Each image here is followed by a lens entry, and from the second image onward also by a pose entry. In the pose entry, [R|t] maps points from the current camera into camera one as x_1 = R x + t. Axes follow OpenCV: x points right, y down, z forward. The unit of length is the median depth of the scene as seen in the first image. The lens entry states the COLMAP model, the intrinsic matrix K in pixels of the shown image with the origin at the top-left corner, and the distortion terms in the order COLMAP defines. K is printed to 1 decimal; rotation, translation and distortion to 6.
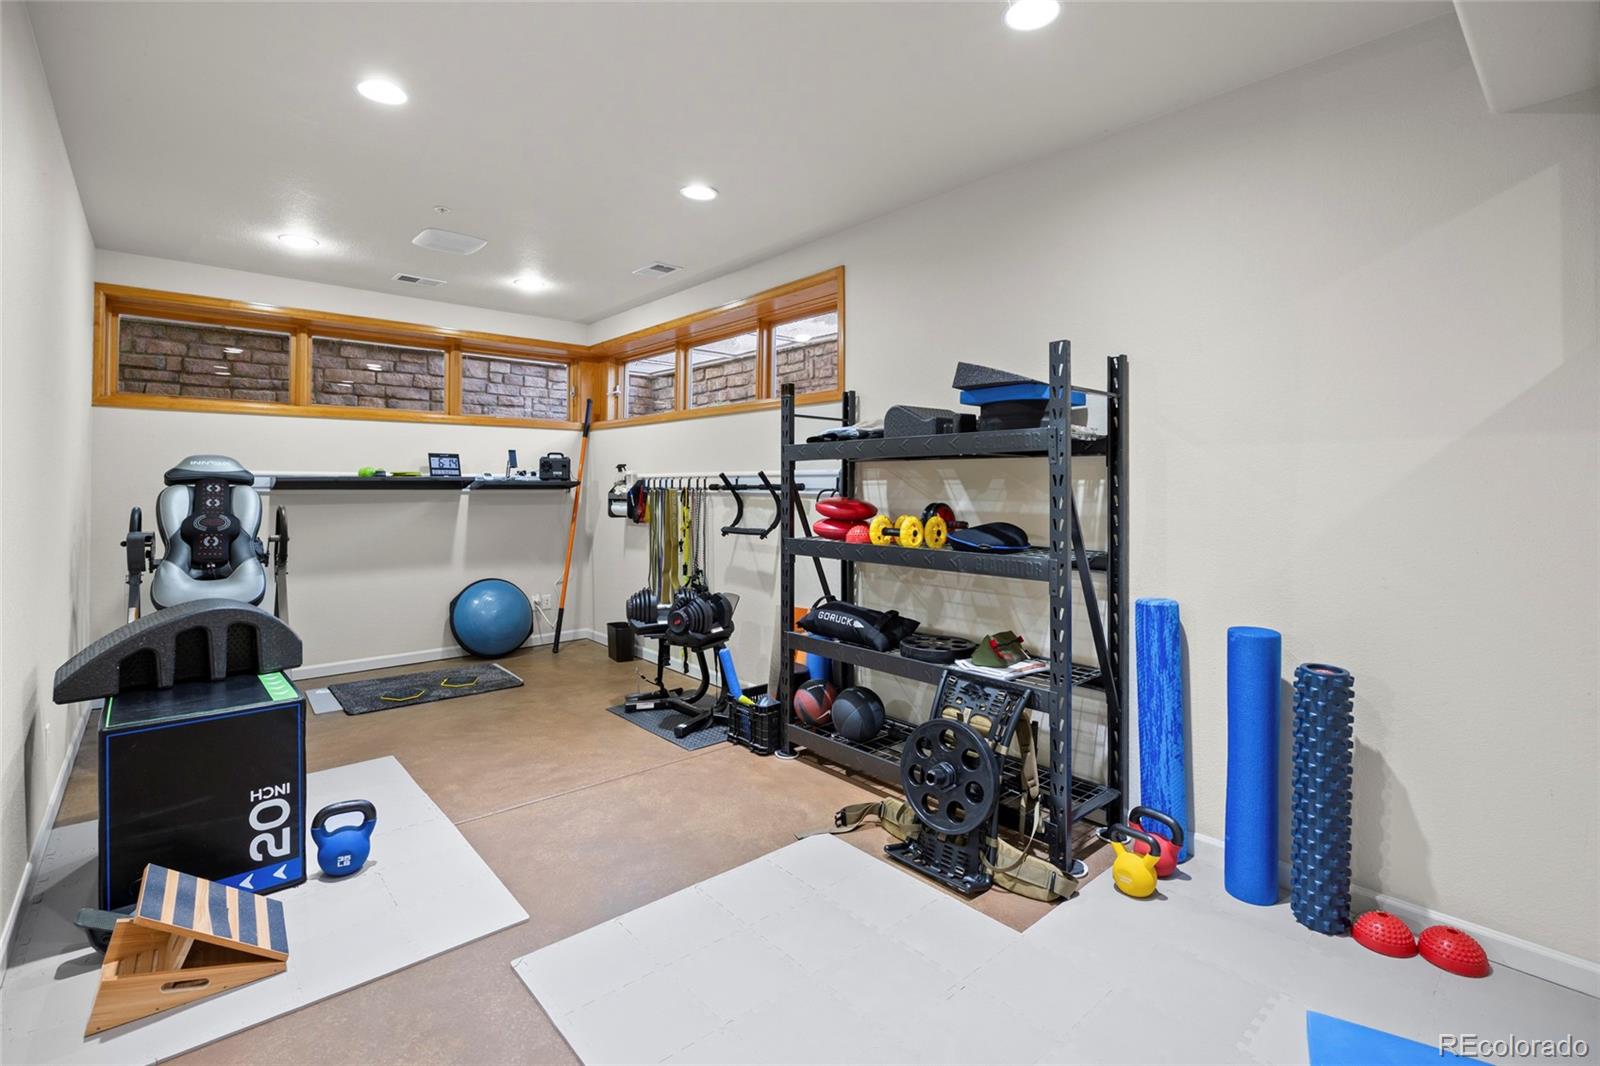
lens RADIAL K [[721.5, 0, 807.9], [0, 721.5, 476.1], [0, 0, 1]] dist [-0.014548, 0.001428]
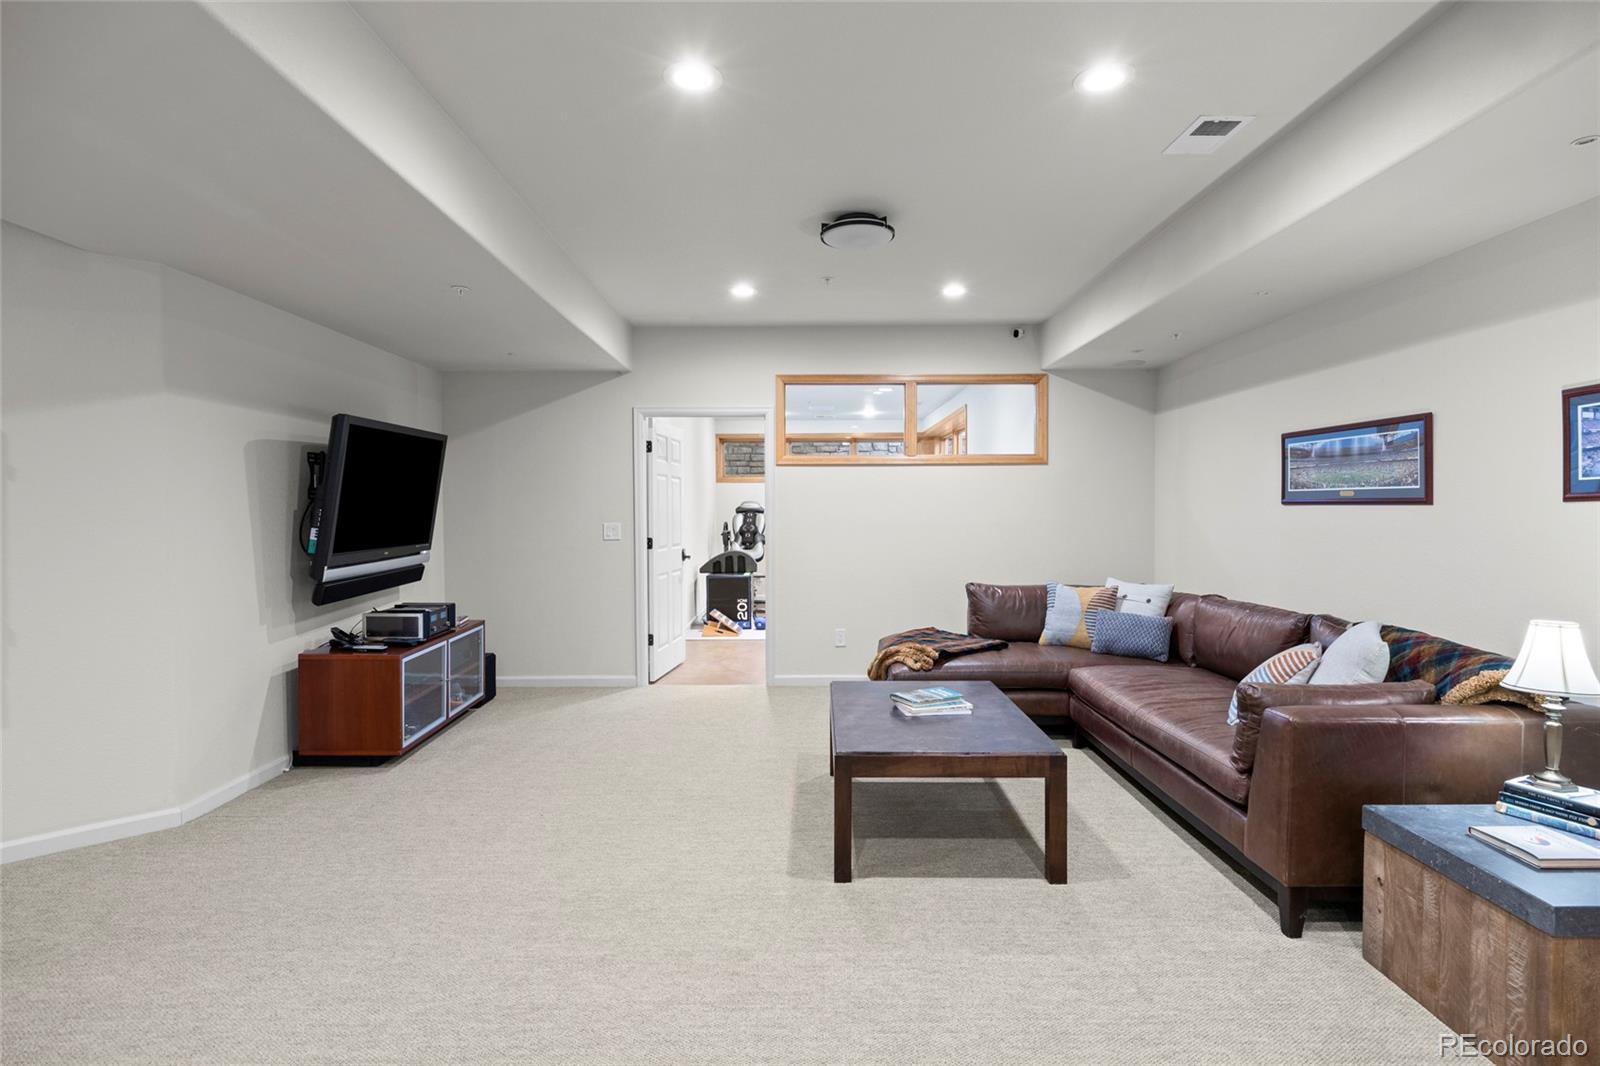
lens RADIAL K [[821.7, 0, 798.1], [0, 821.7, 530.6], [0, 0, 1]] dist [-0.007381, -0.000562]
pose [[0.740937, 0.010123, -0.671499, 1.171273], [0.013746, 0.999448, 0.030234, -0.010361], [0.671434, -0.031632, 0.740389, -0.973882]]
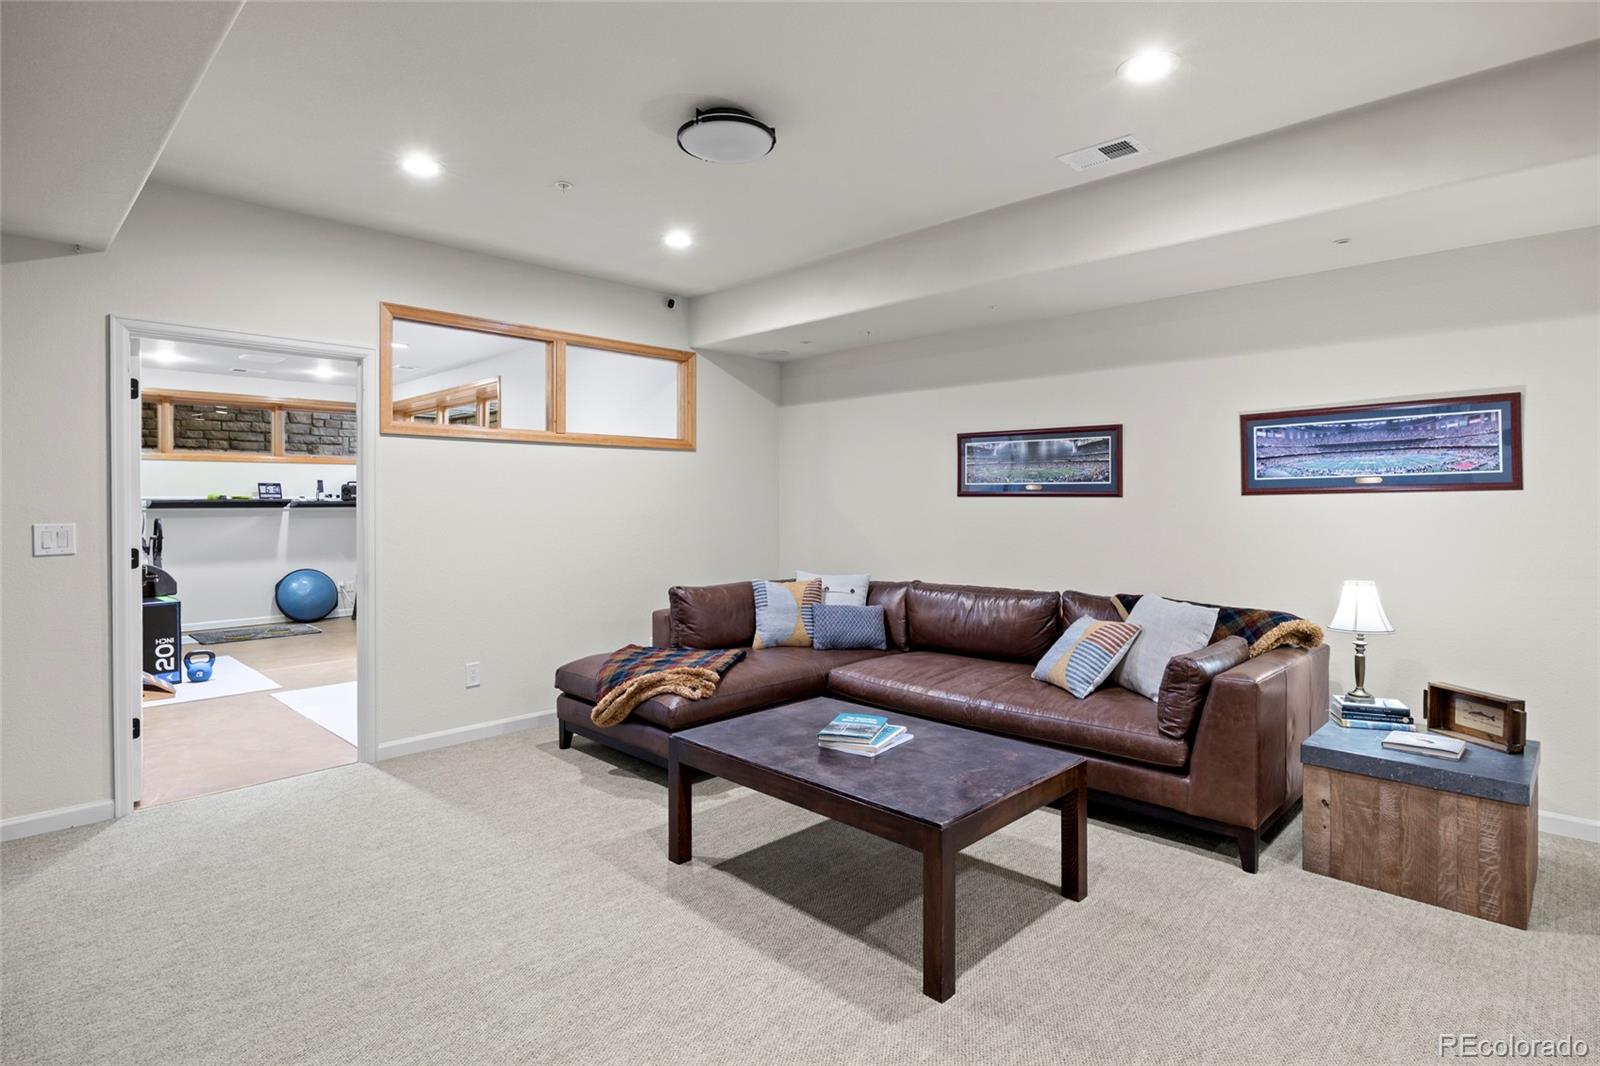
lens RADIAL K [[821.7, 0, 828.0], [0, 821.7, 504.4], [0, 0, 1]] dist [-0.007381, -0.000562]
pose [[0.996615, -0.005617, 0.082015, 0.613707], [0.004329, 0.999865, 0.015864, -0.011633], [-0.082093, -0.015455, 0.996505, -0.947805]]
